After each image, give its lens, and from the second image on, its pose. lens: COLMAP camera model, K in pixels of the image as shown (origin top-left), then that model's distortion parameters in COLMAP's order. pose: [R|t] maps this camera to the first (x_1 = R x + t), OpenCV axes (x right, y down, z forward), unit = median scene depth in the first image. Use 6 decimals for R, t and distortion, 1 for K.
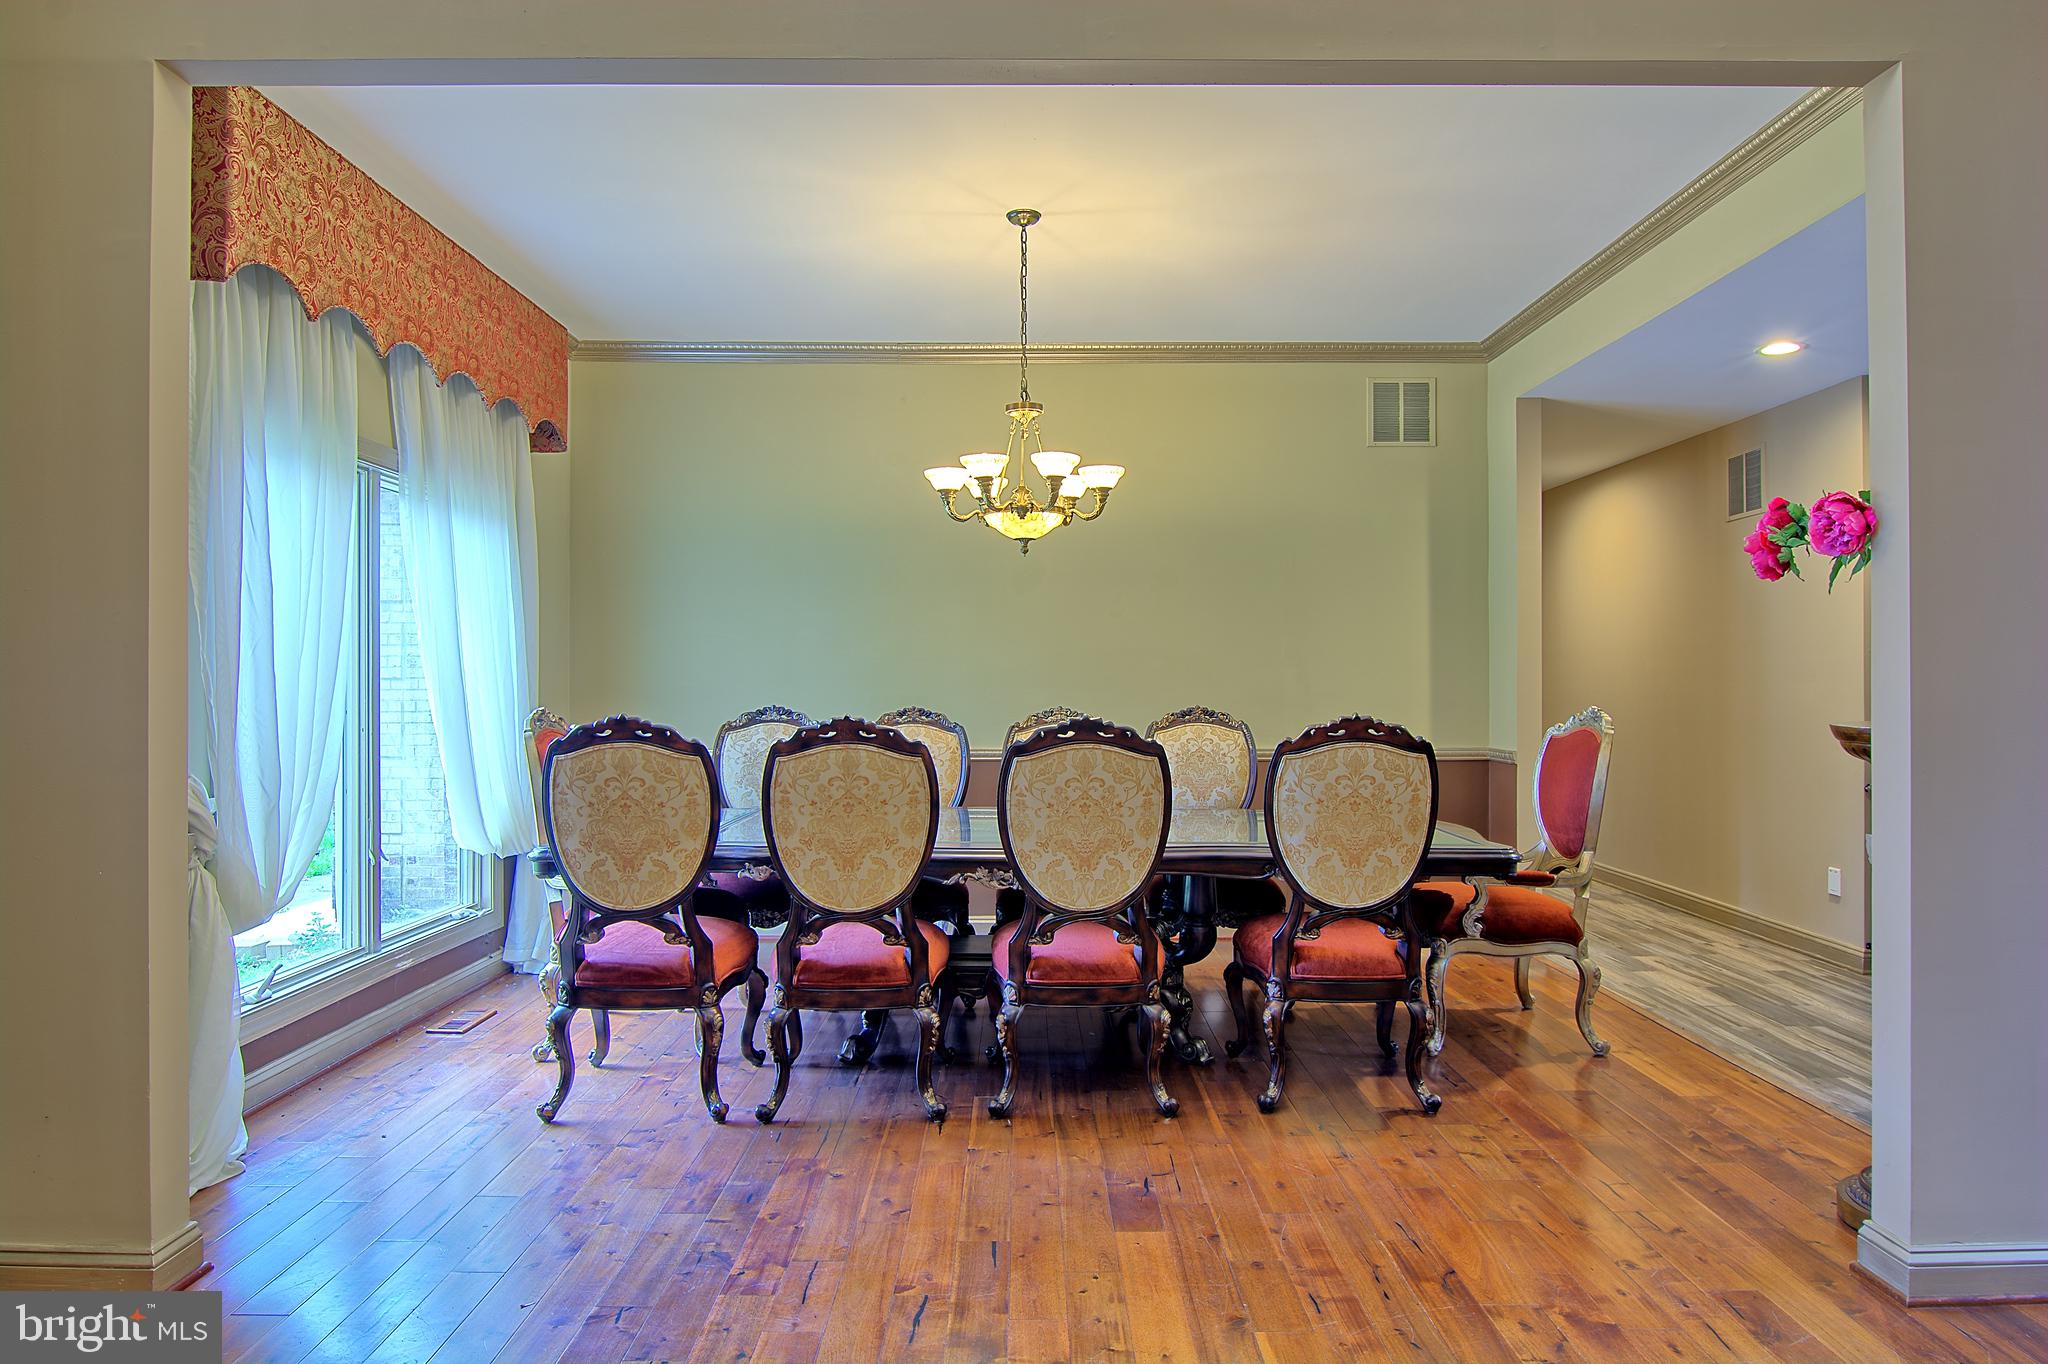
lens RADIAL K [[1231.2, 0, 1024.0], [0, 1231.2, 682.0], [0, 0, 1]] dist [-0.008524, -0.002016]
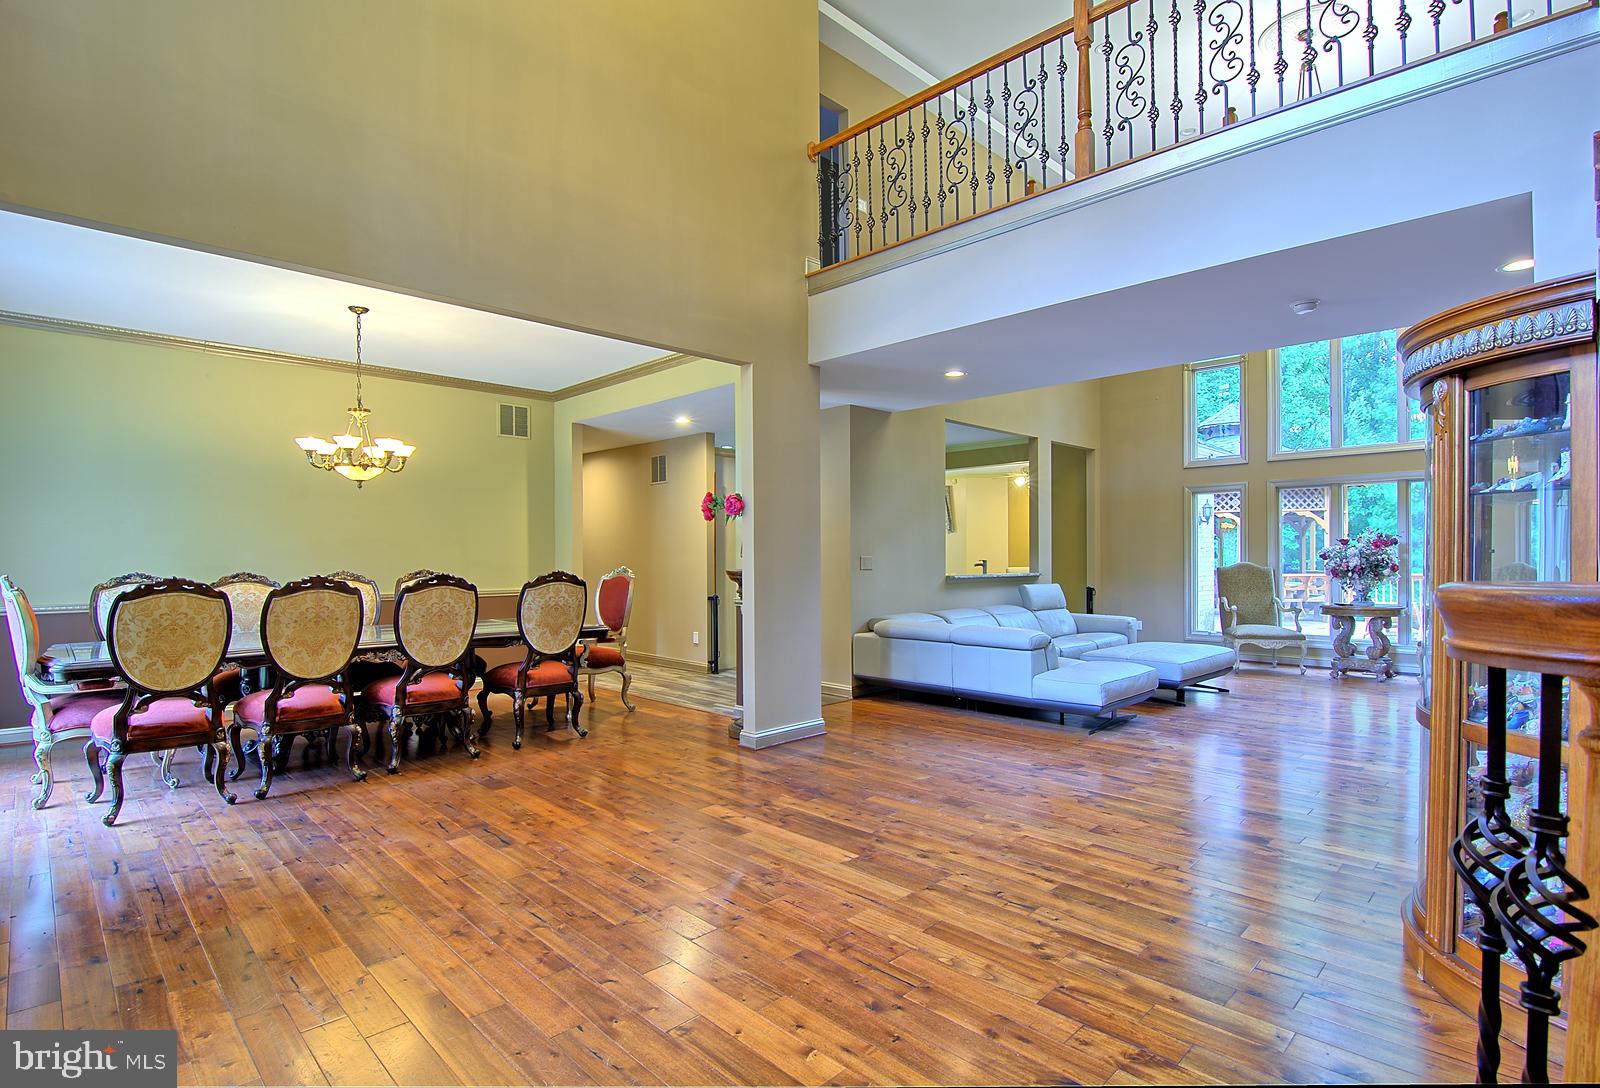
lens RADIAL K [[793.8, 0, 773.1], [0, 793.8, 540.1], [0, 0, 1]] dist [-0.000841, -0.000641]
pose [[0.726868, 0.011229, 0.686686, -0.467033], [0.002315, 0.999821, -0.018800, -0.001961], [-0.686773, 0.015255, 0.726711, -0.381038]]
